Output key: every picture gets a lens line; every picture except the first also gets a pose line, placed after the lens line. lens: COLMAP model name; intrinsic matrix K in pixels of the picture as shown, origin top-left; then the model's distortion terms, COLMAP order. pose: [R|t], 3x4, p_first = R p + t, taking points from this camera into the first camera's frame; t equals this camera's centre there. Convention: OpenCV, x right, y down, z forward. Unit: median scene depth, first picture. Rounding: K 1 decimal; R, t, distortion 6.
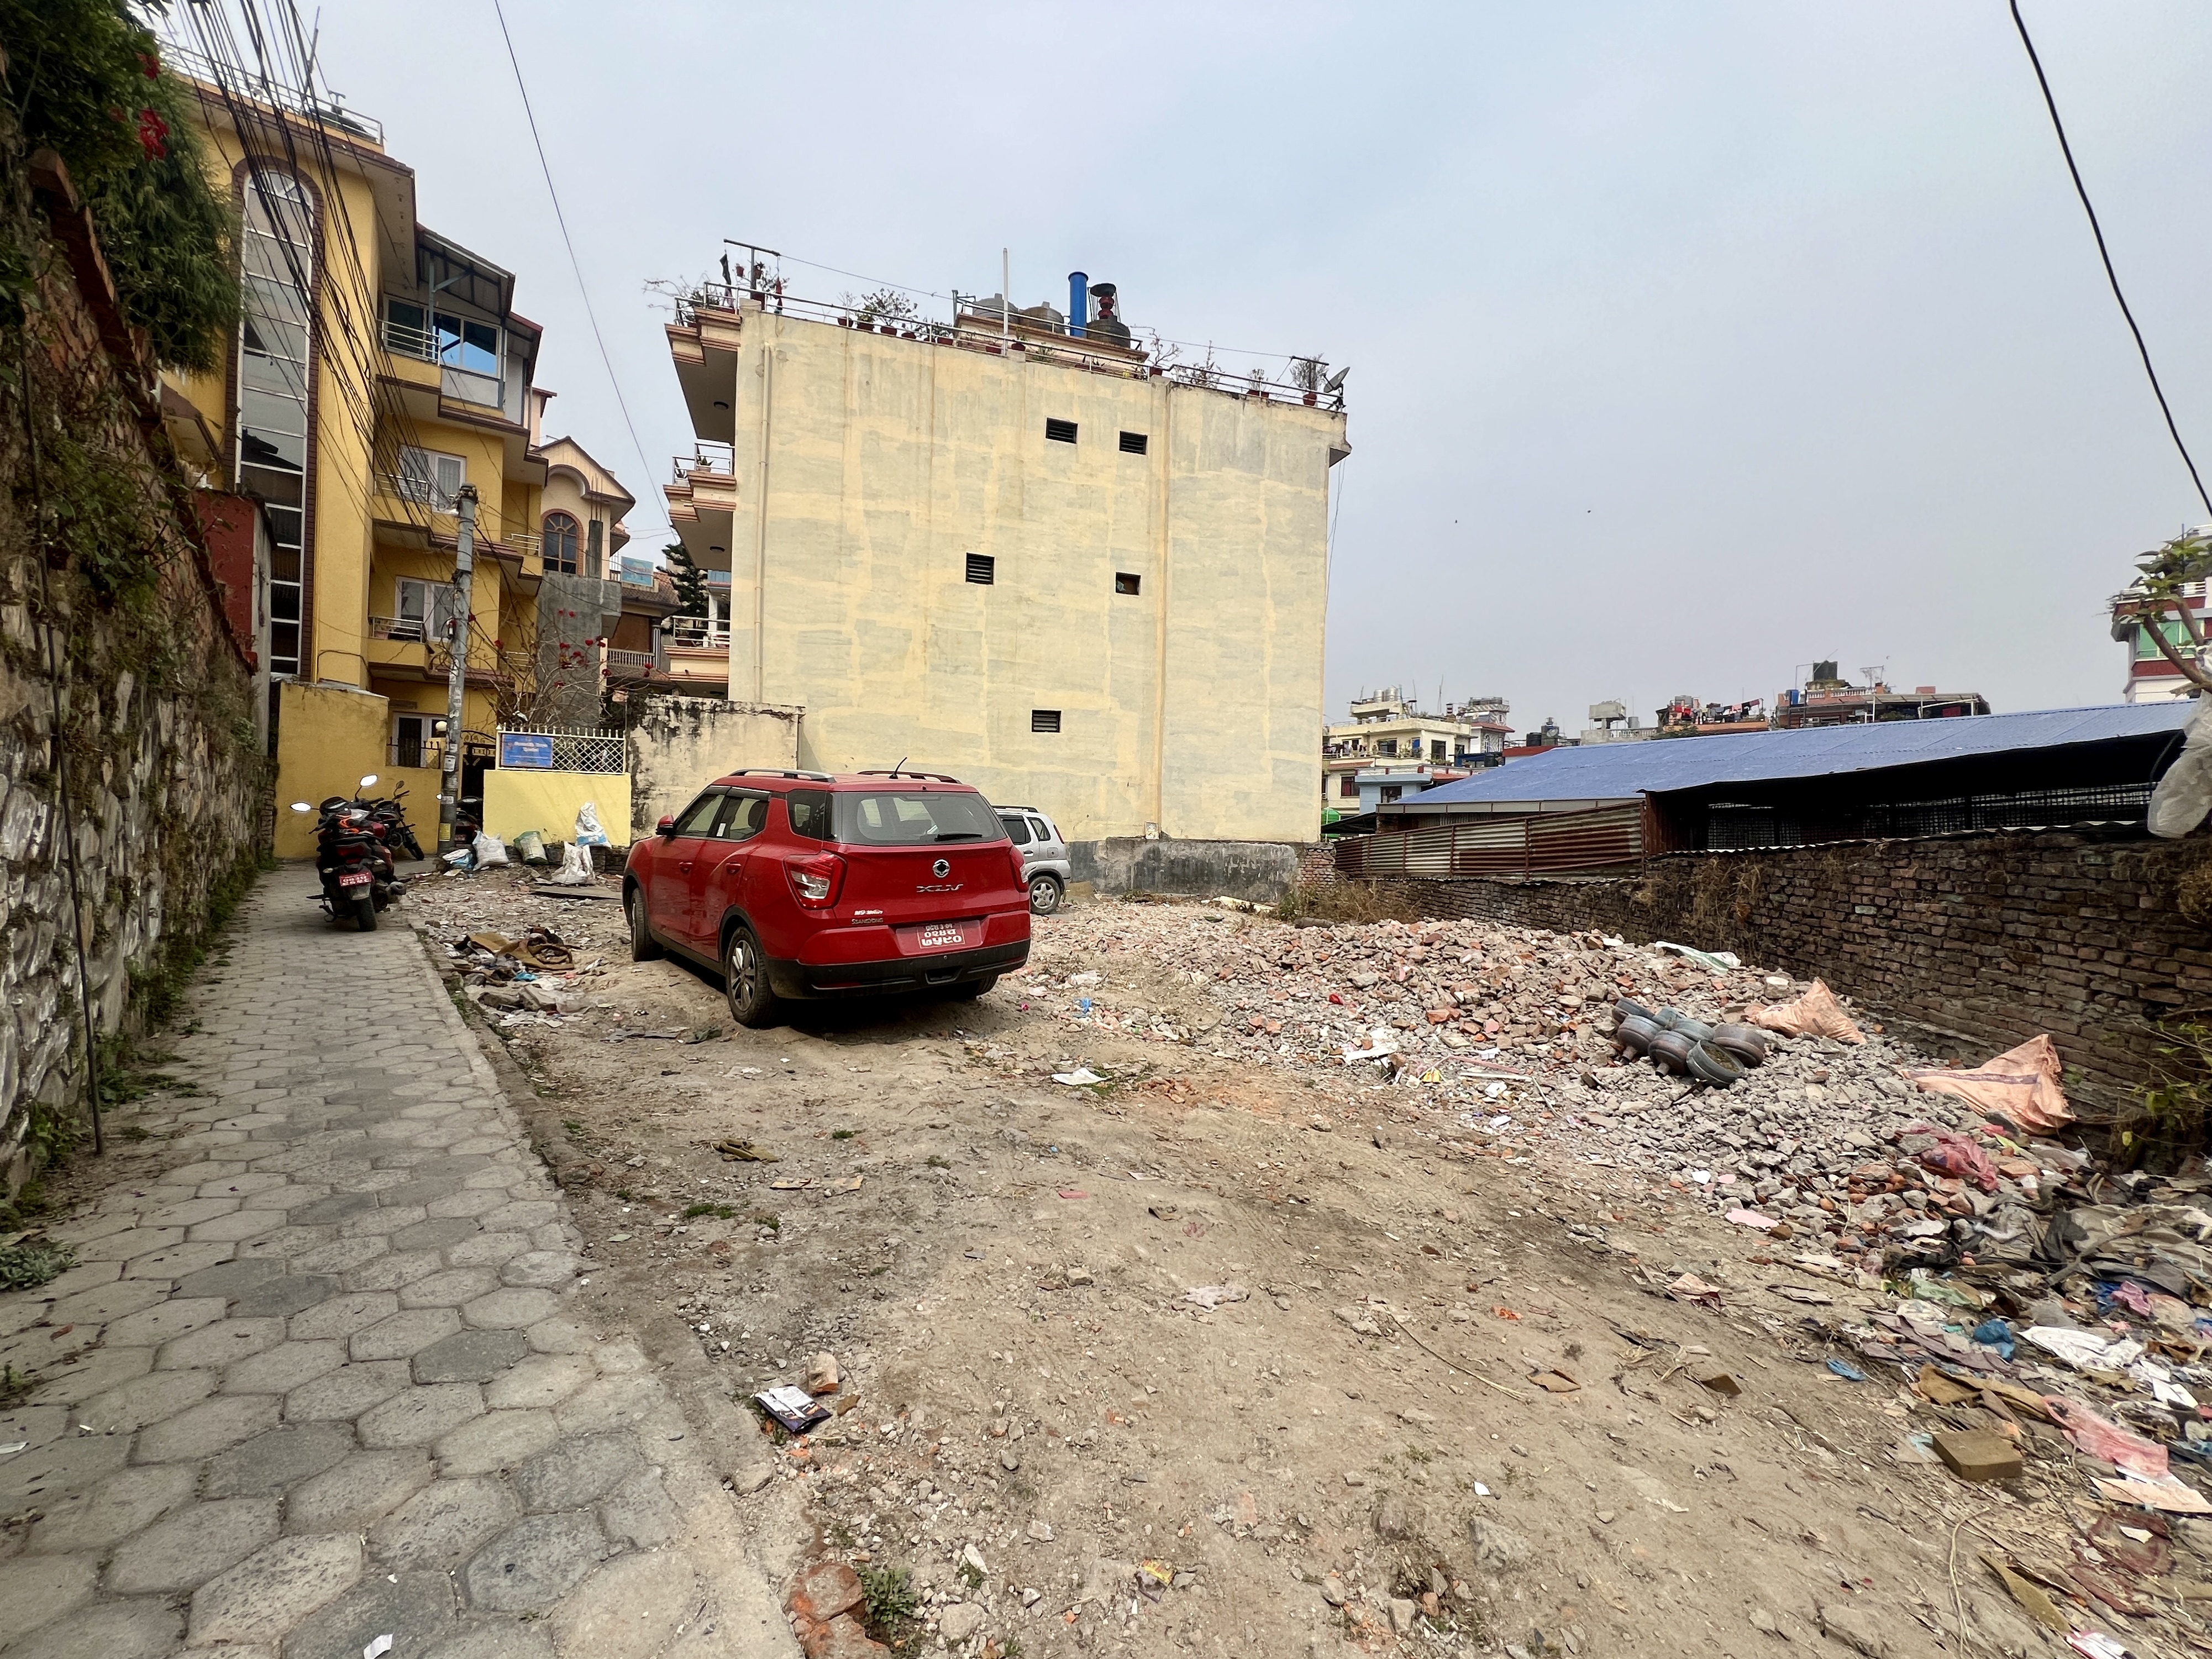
lens RADIAL K [[882.3, 0, 1090.2], [0, 882.3, 807.5], [0, 0, 1]] dist [-0.000457, 0.000311]
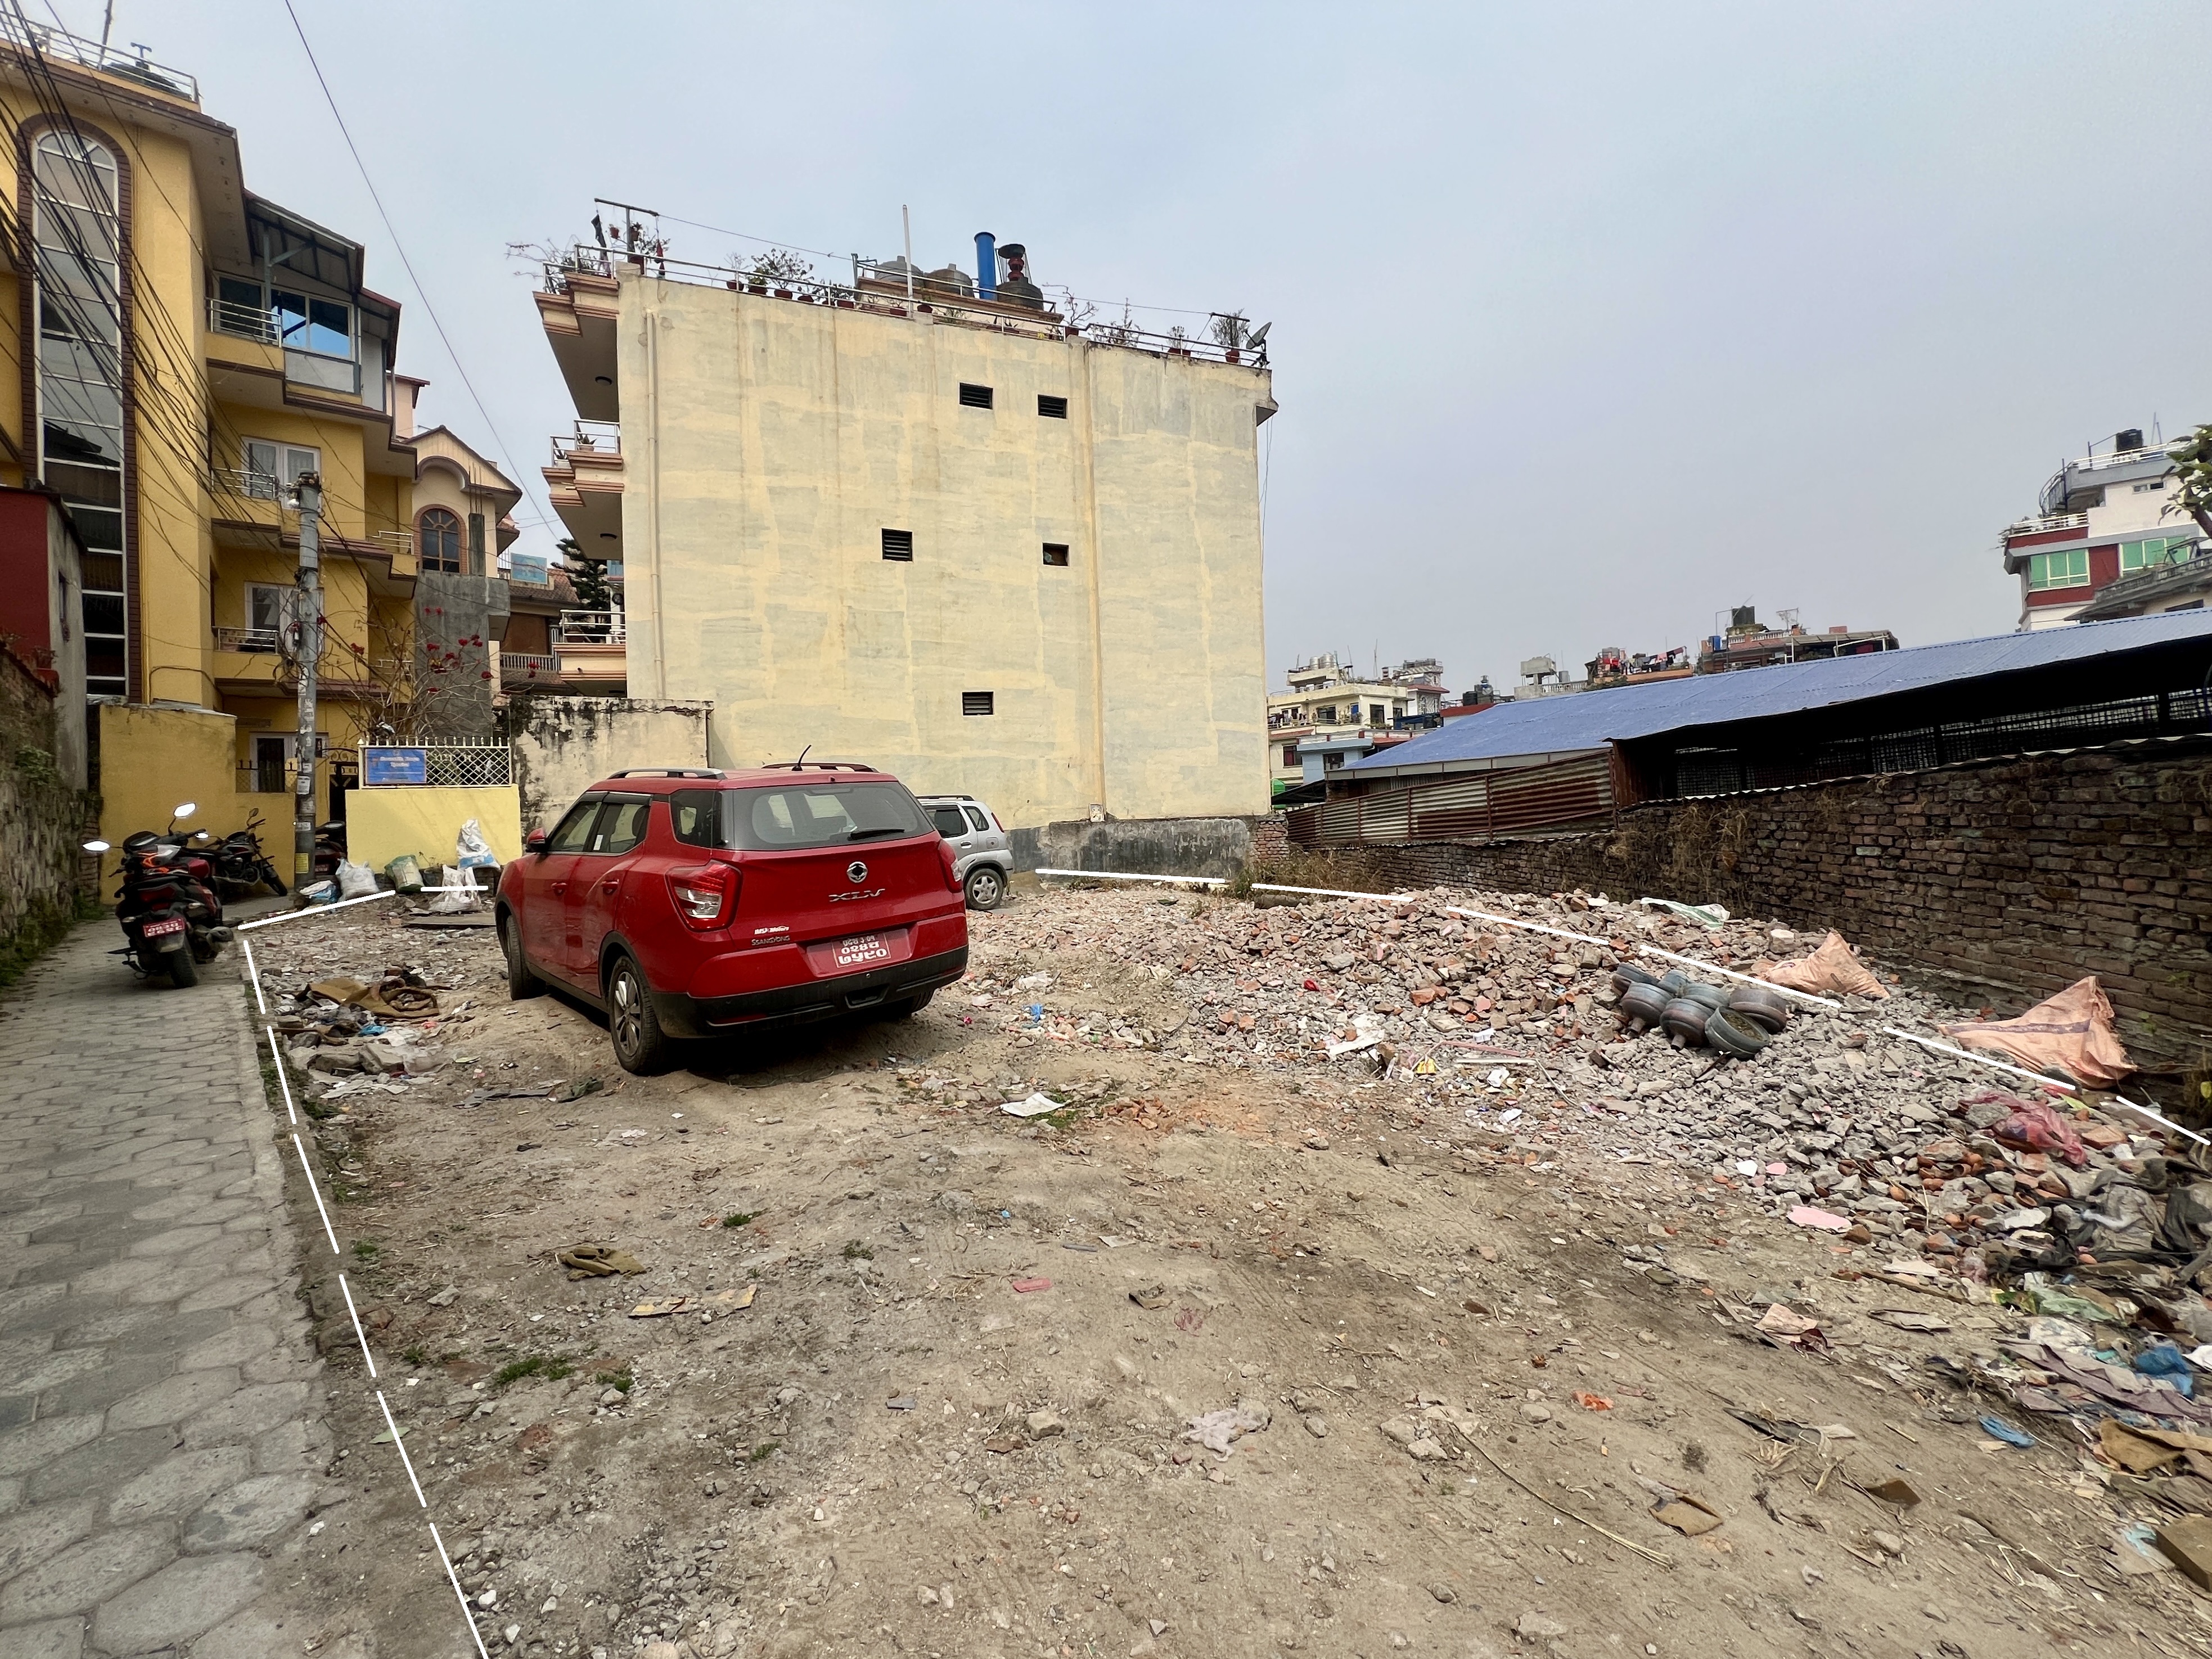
lens RADIAL K [[886.7, 0, 1085.9], [0, 886.7, 785.0], [0, 0, 1]] dist [0.000543, -0.000085]
pose [[0.996341, -0.059100, 0.061736, 0.003110], [0.059548, 0.998211, -0.005438, 0.002229], [-0.061304, 0.009095, 0.998078, 0.103343]]
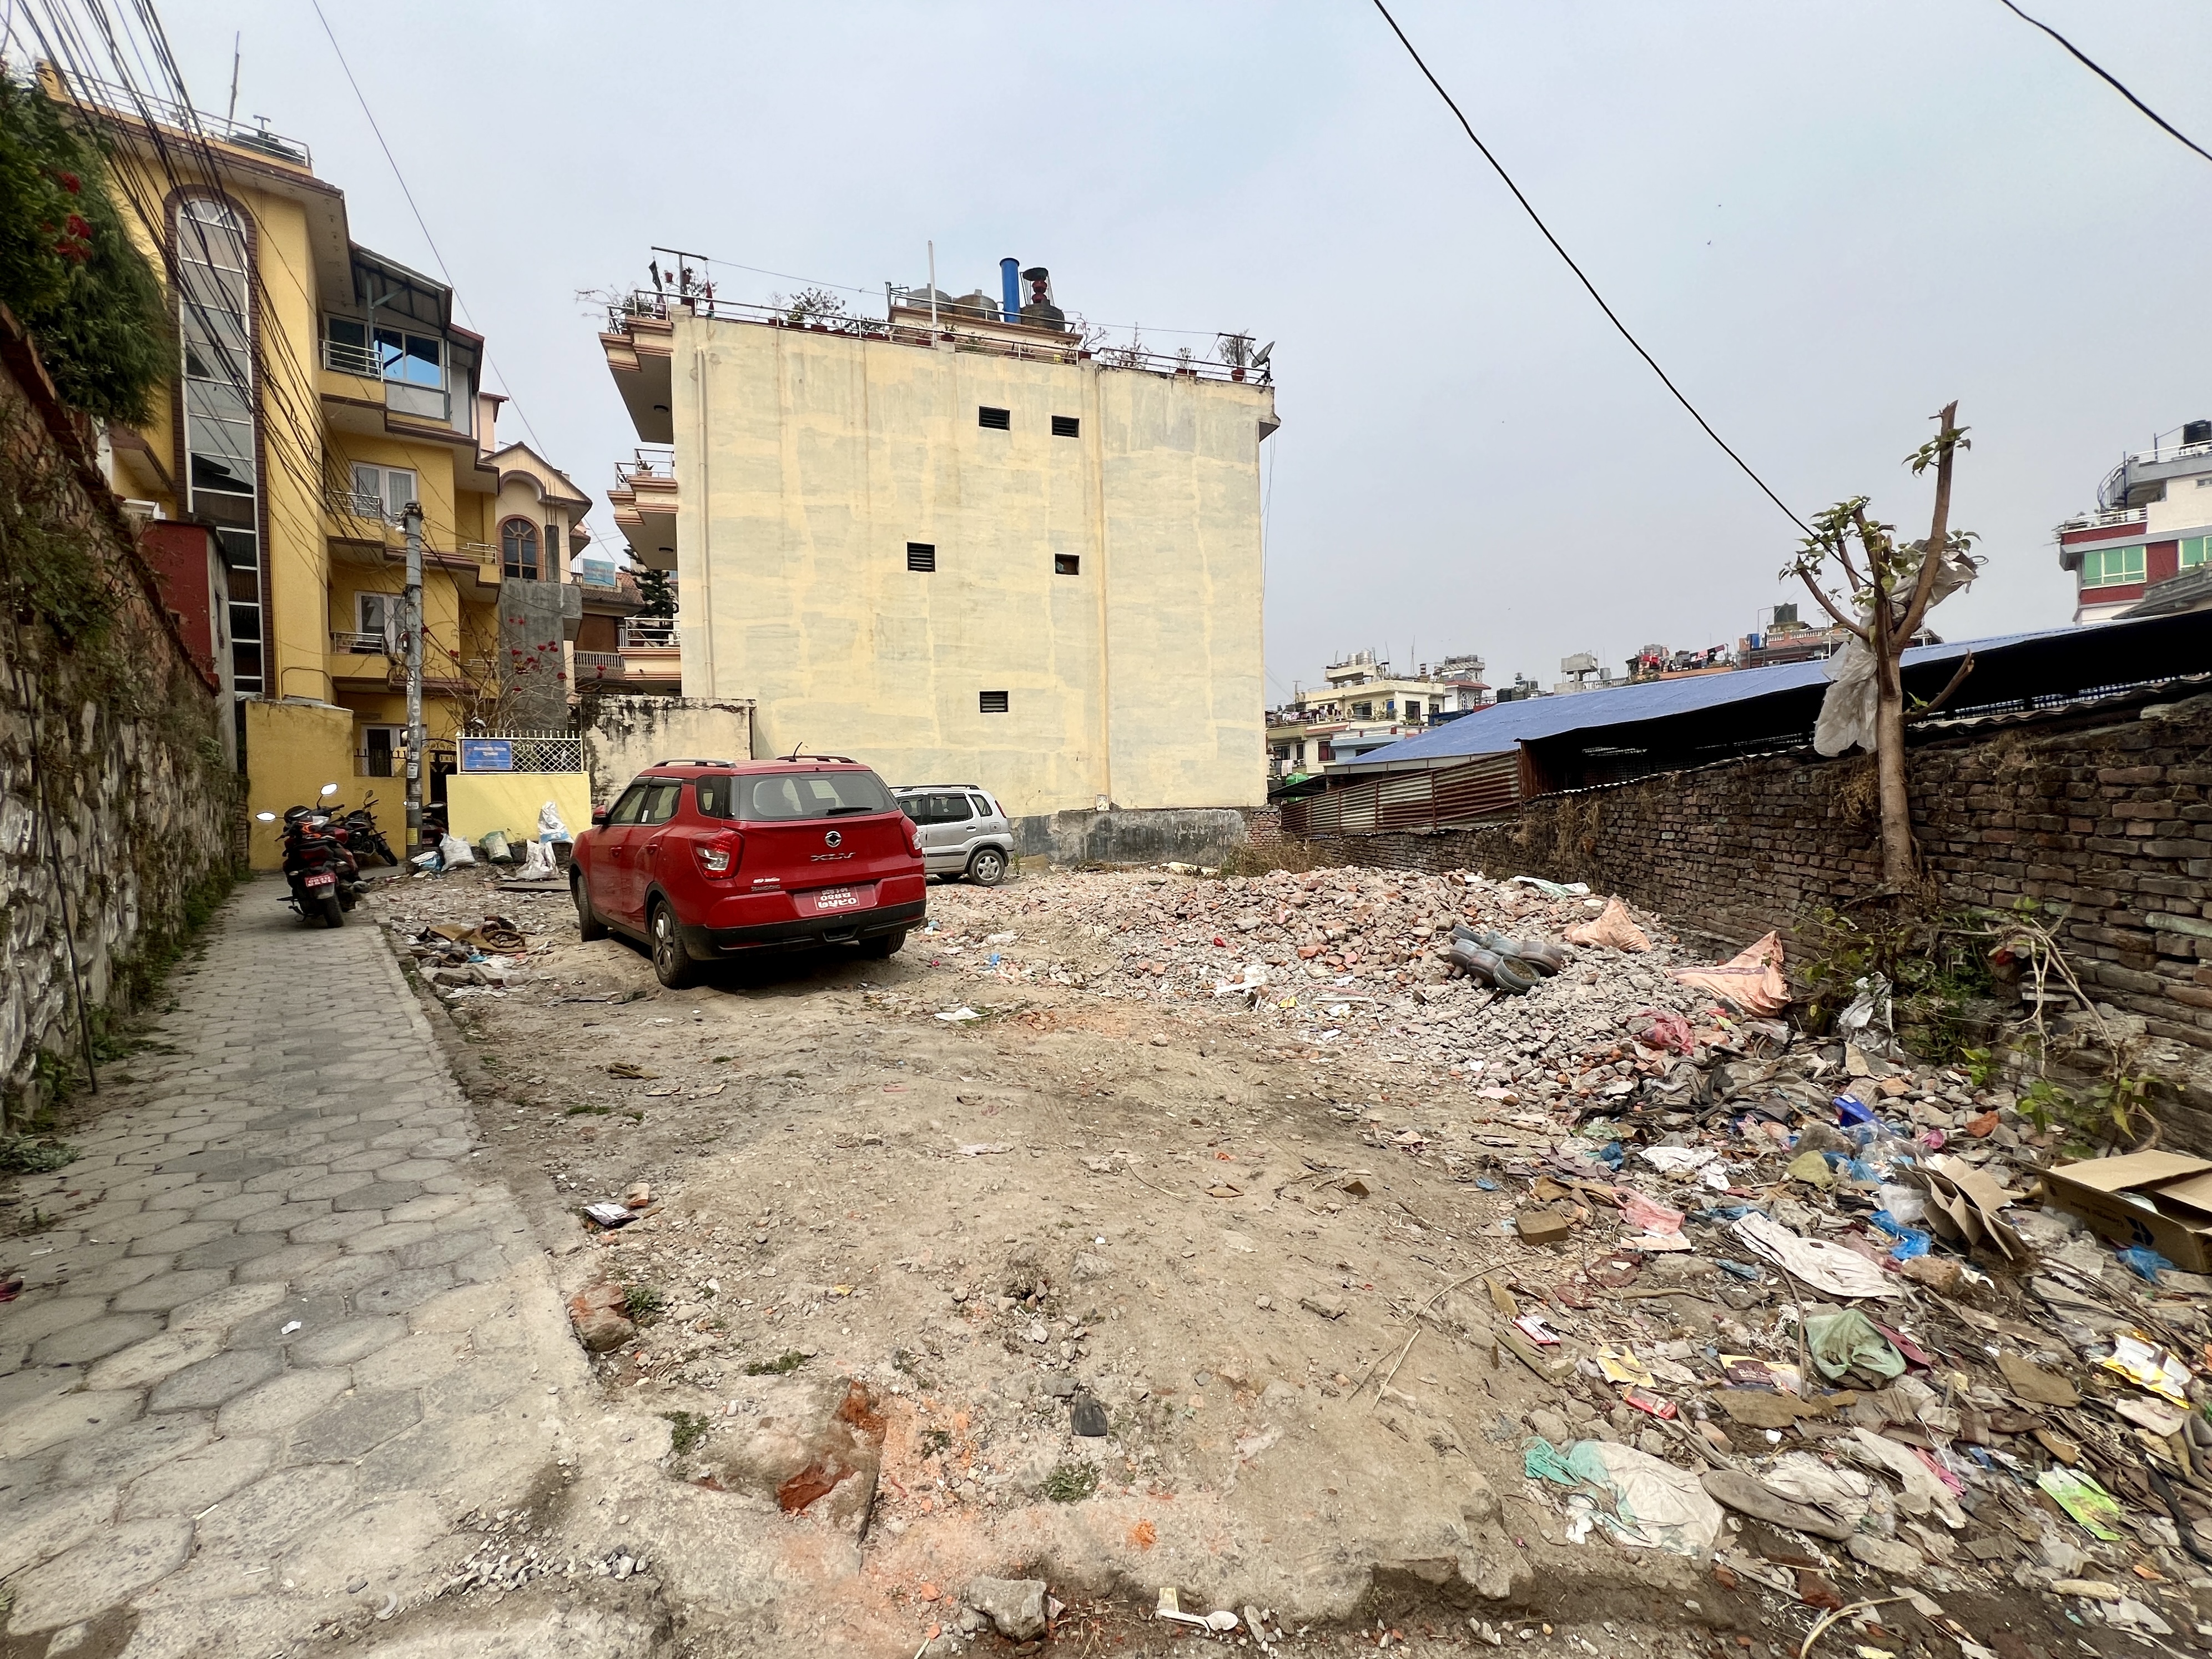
lens RADIAL K [[897.8, 0, 1103.8], [0, 897.8, 805.1], [0, 0, 1]] dist [-0.000299, 0.000258]
pose [[0.998710, -0.050248, 0.007361, 0.137965], [0.050080, 0.998516, 0.021414, 0.014997], [-0.008426, -0.021017, 0.999744, -0.120345]]
